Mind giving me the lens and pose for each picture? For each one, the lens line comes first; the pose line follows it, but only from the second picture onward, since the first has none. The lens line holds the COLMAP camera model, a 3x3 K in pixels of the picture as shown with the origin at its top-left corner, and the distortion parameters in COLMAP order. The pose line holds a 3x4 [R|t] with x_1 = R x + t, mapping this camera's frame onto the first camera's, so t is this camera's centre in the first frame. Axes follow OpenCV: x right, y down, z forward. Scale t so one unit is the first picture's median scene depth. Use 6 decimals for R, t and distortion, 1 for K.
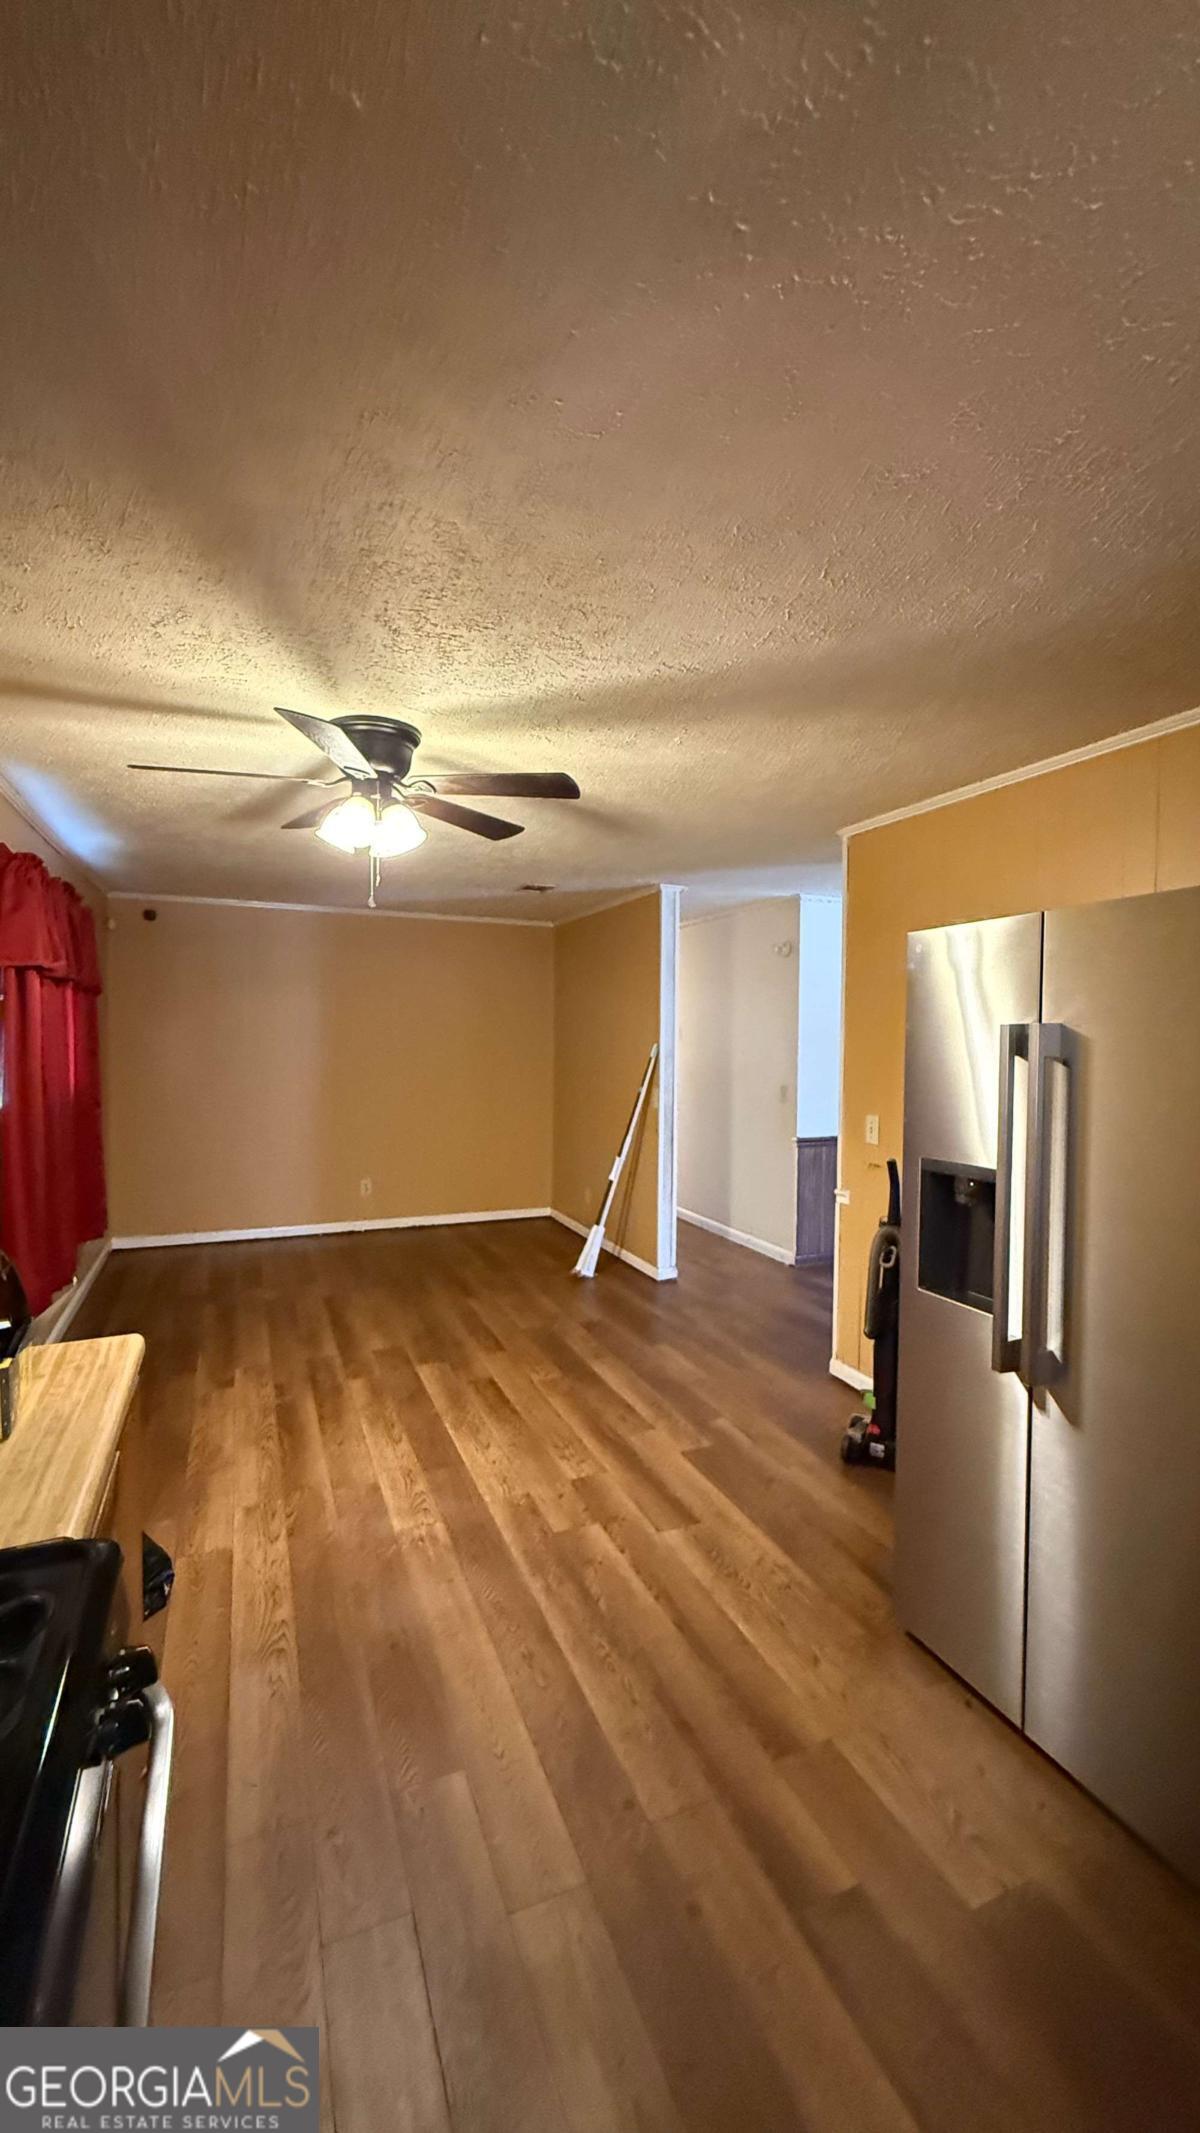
lens RADIAL K [[844.1, 0, 598.4], [0, 844.1, 1064.4], [0, 0, 1]] dist [-0.002055, 0.000285]
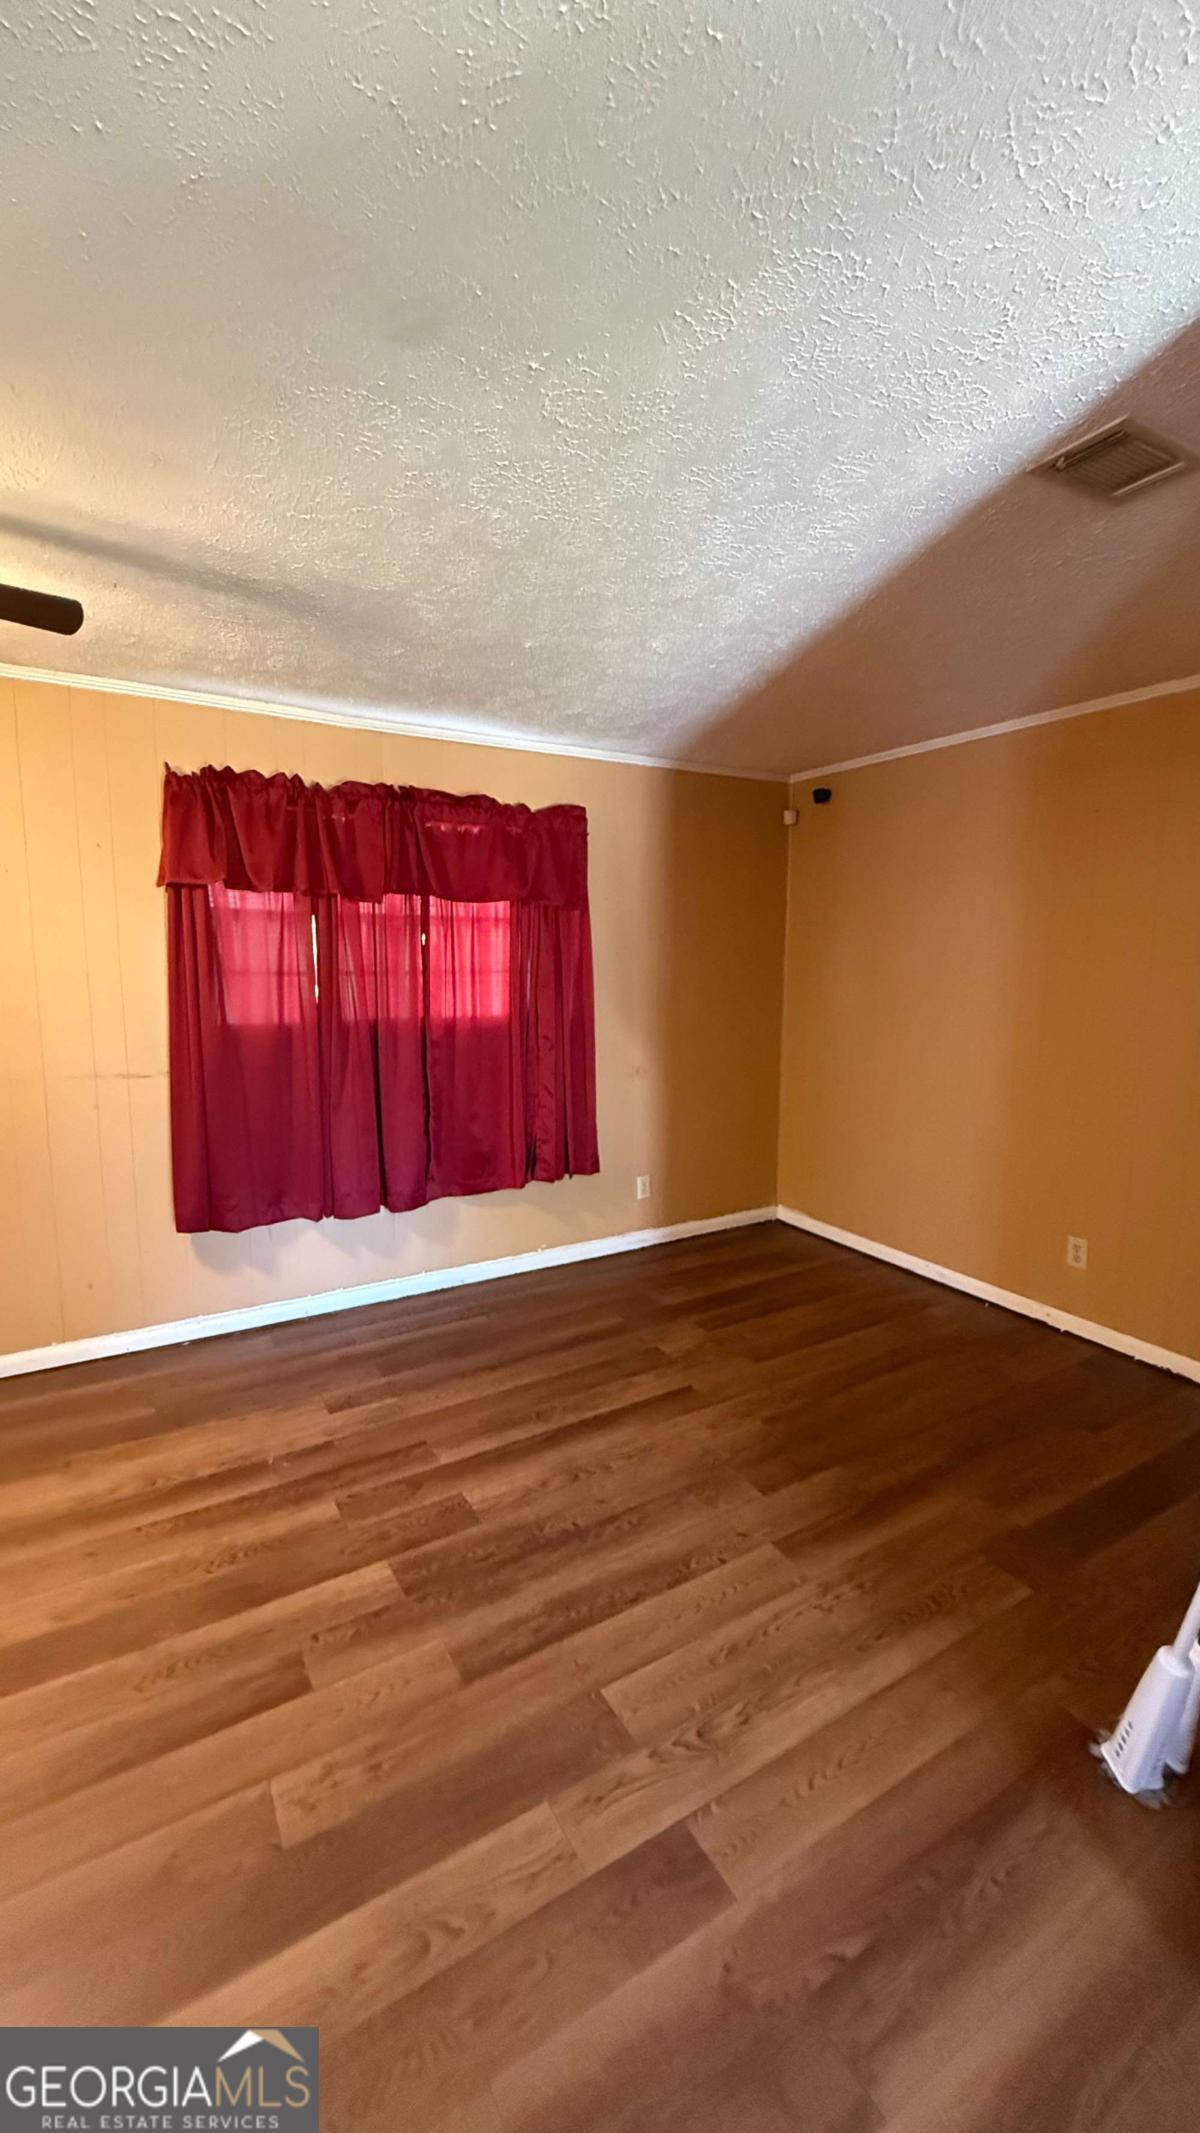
lens RADIAL K [[844.1, 0, 609.9], [0, 844.1, 1052.7], [0, 0, 1]] dist [-0.002055, 0.000285]
pose [[0.141352, 0.109067, -0.983933, 0.449654], [-0.042913, 0.993653, 0.103979, -0.053913], [0.989029, 0.027526, 0.145136, 1.528592]]
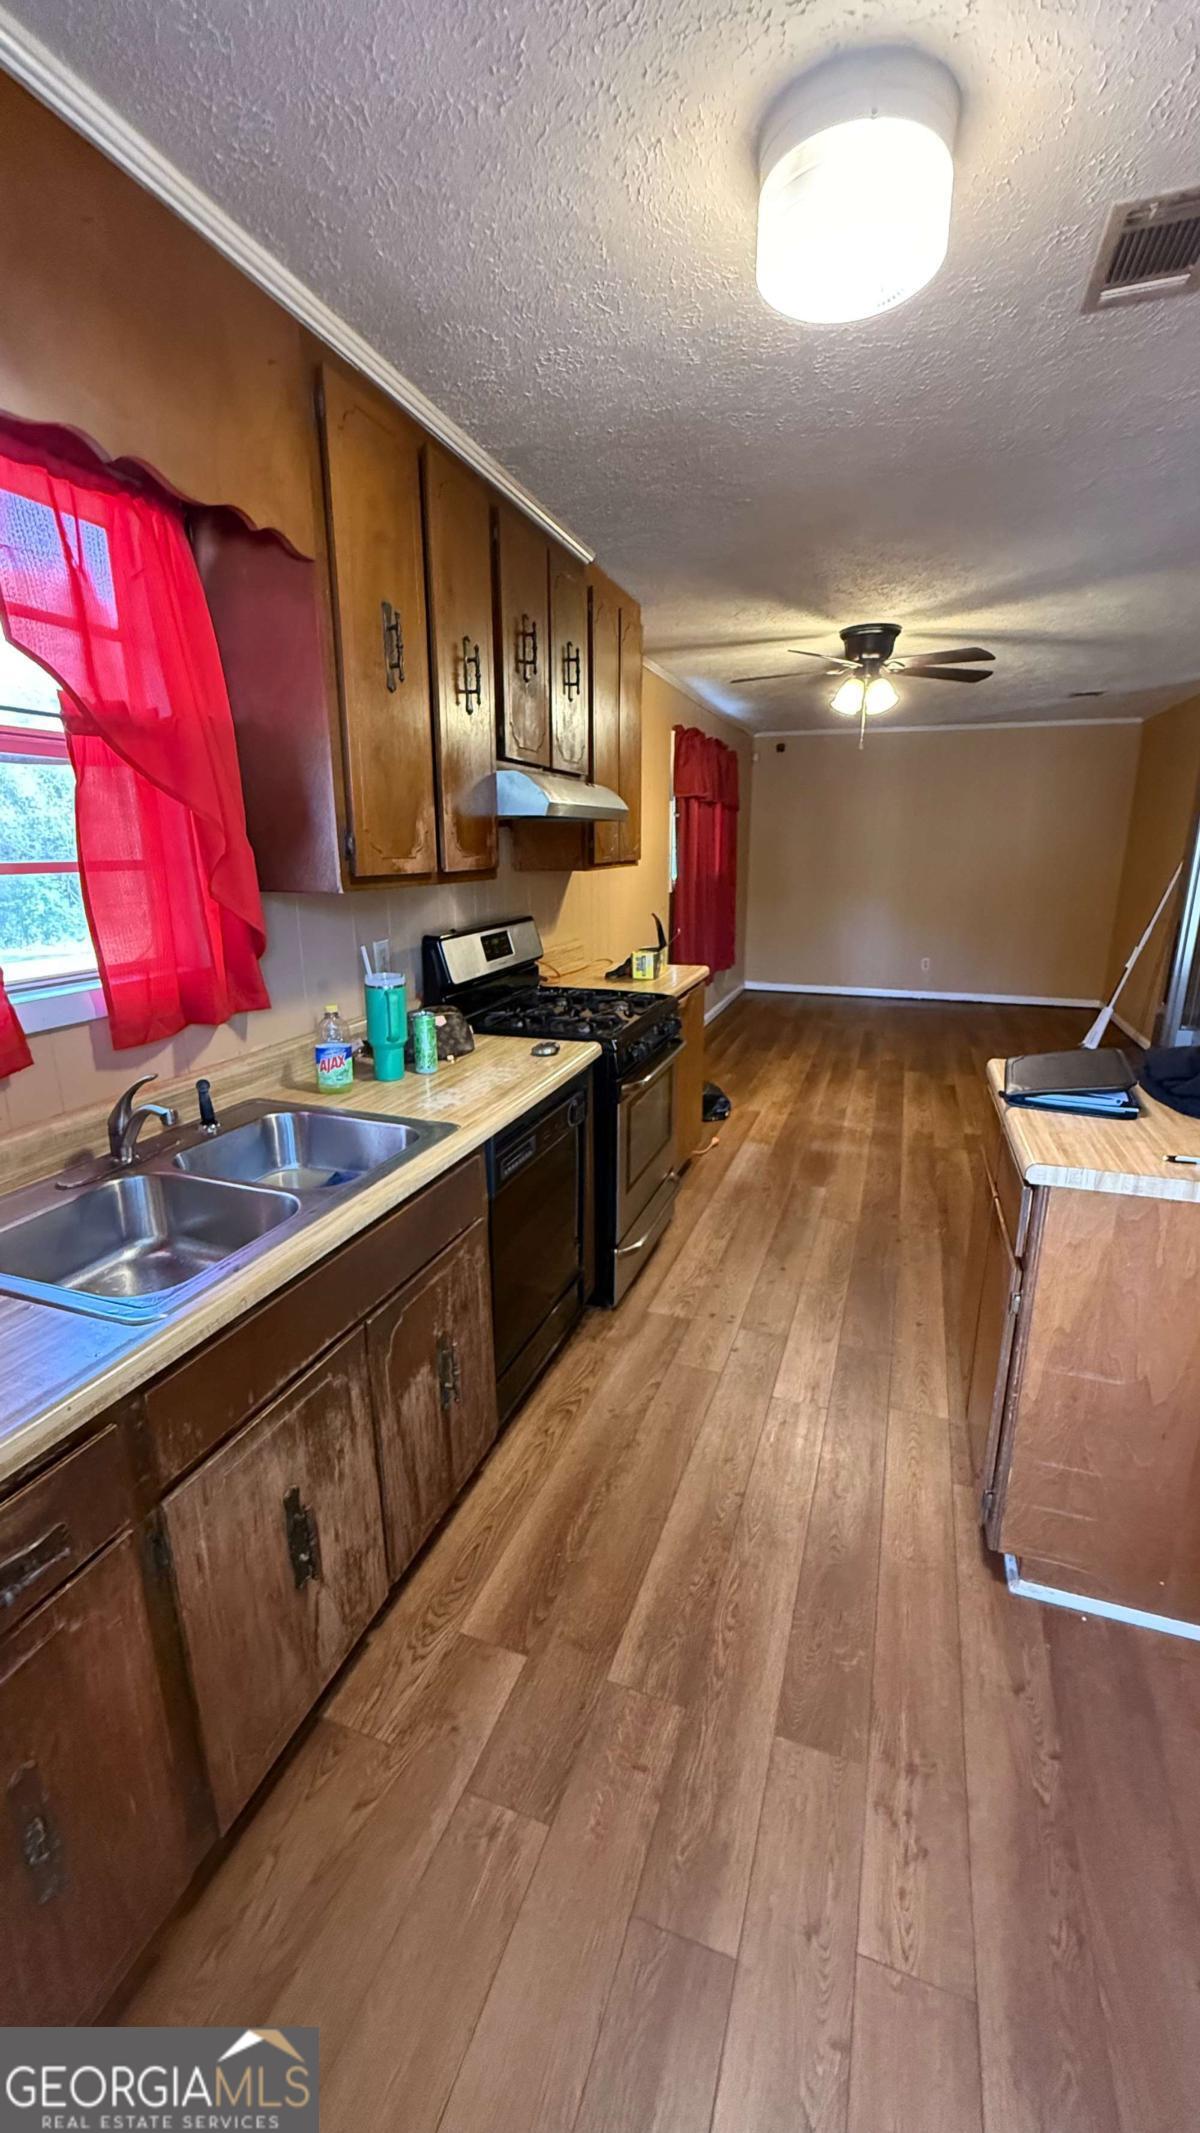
lens RADIAL K [[844.1, 0, 602.1], [0, 844.1, 1064.6], [0, 0, 1]] dist [-0.002055, 0.000285]
pose [[0.738712, 0.161144, -0.654474, 0.494490], [-0.013243, 0.974283, 0.224939, 0.041820], [0.673891, -0.157498, 0.721849, -0.560229]]
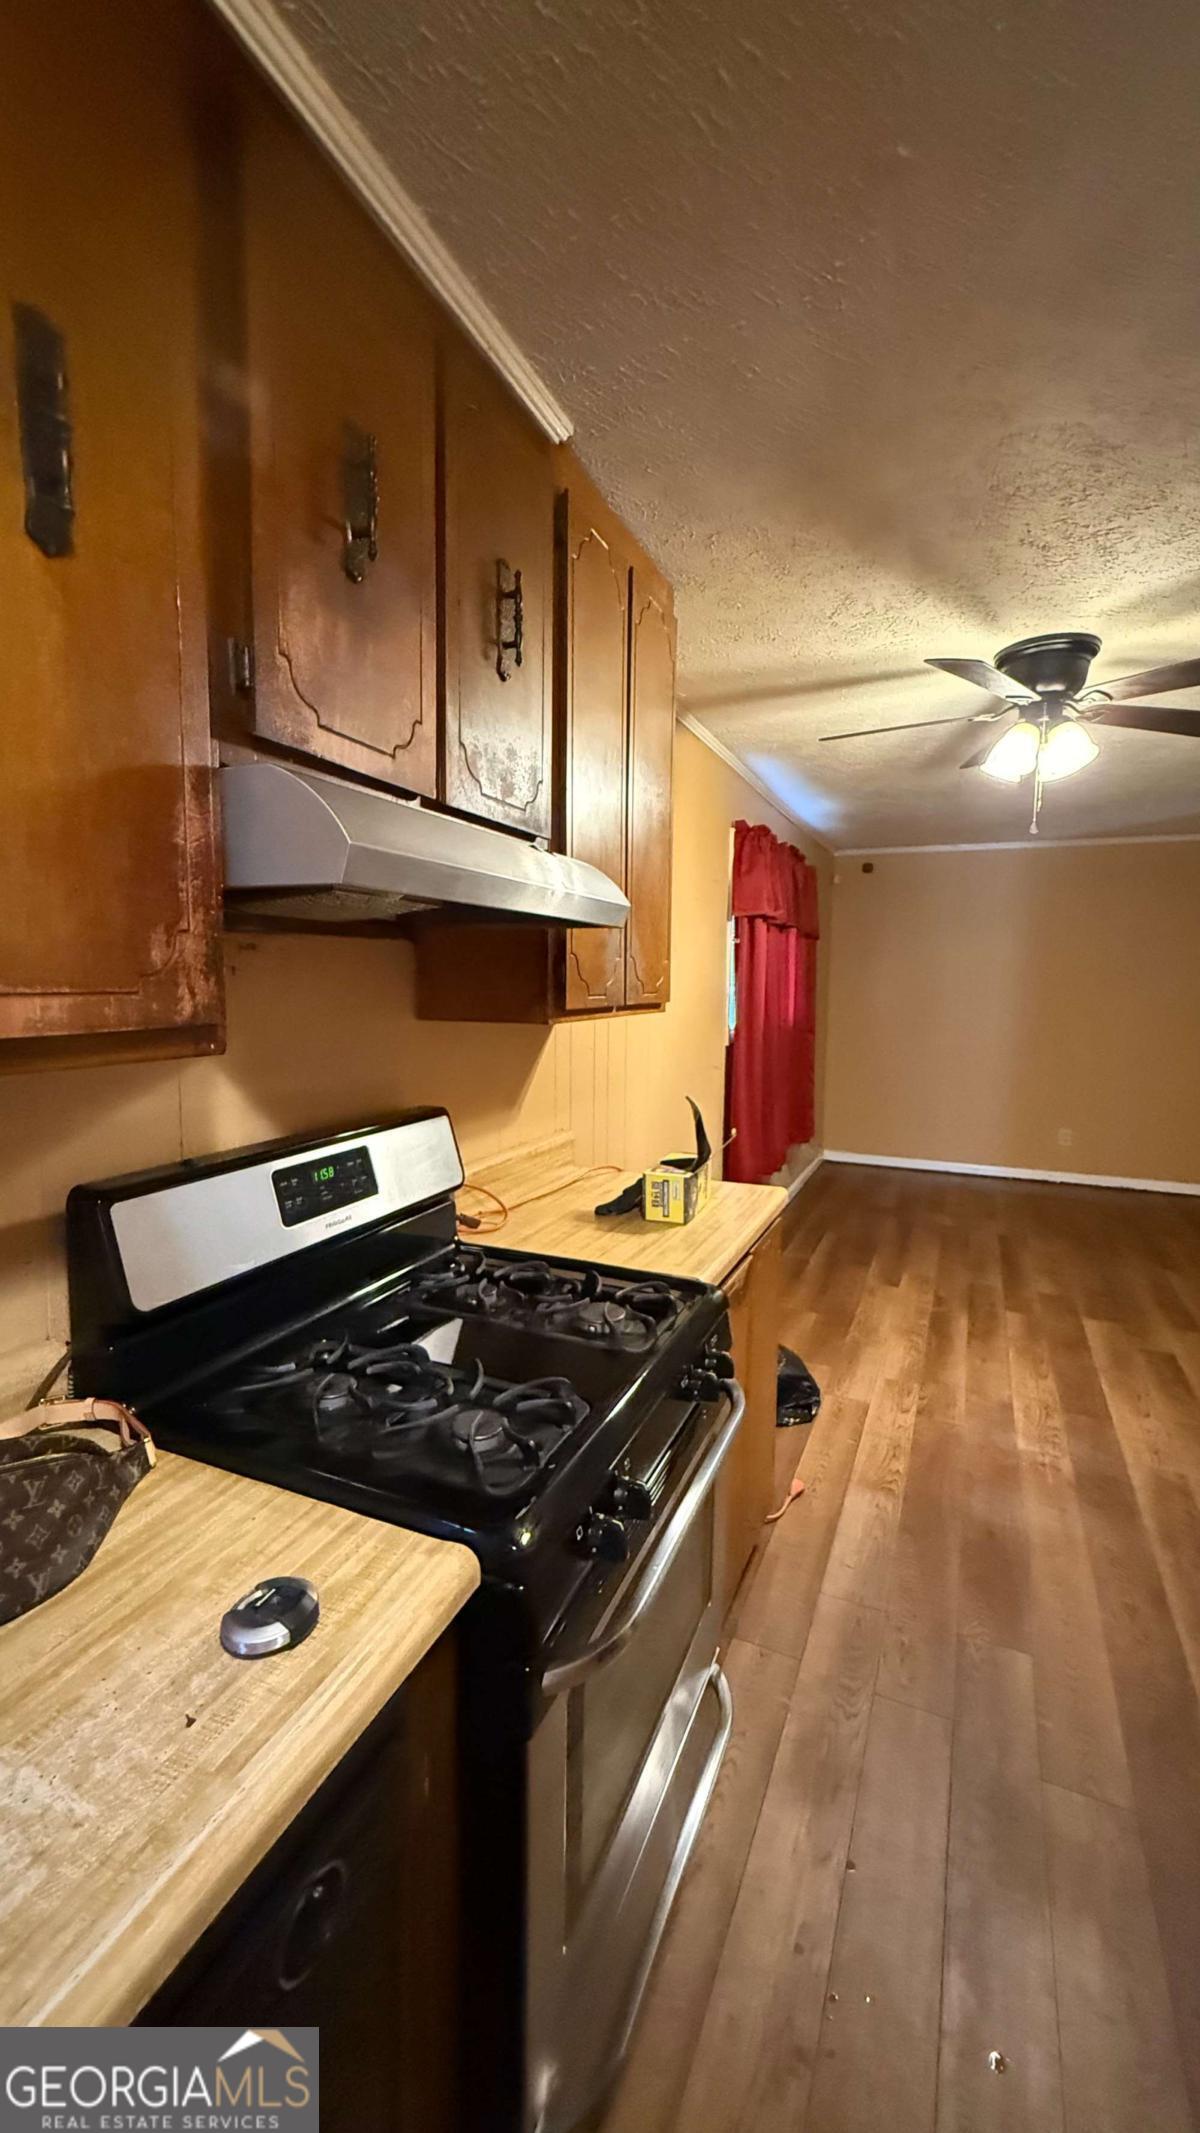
lens RADIAL K [[844.1, 0, 605.8], [0, 844.1, 1064.1], [0, 0, 1]] dist [-0.002055, 0.000285]
pose [[0.686941, 0.070454, -0.723290, 0.119523], [-0.029336, 0.997167, 0.069270, 0.029638], [0.726121, -0.026366, 0.687061, -0.055365]]
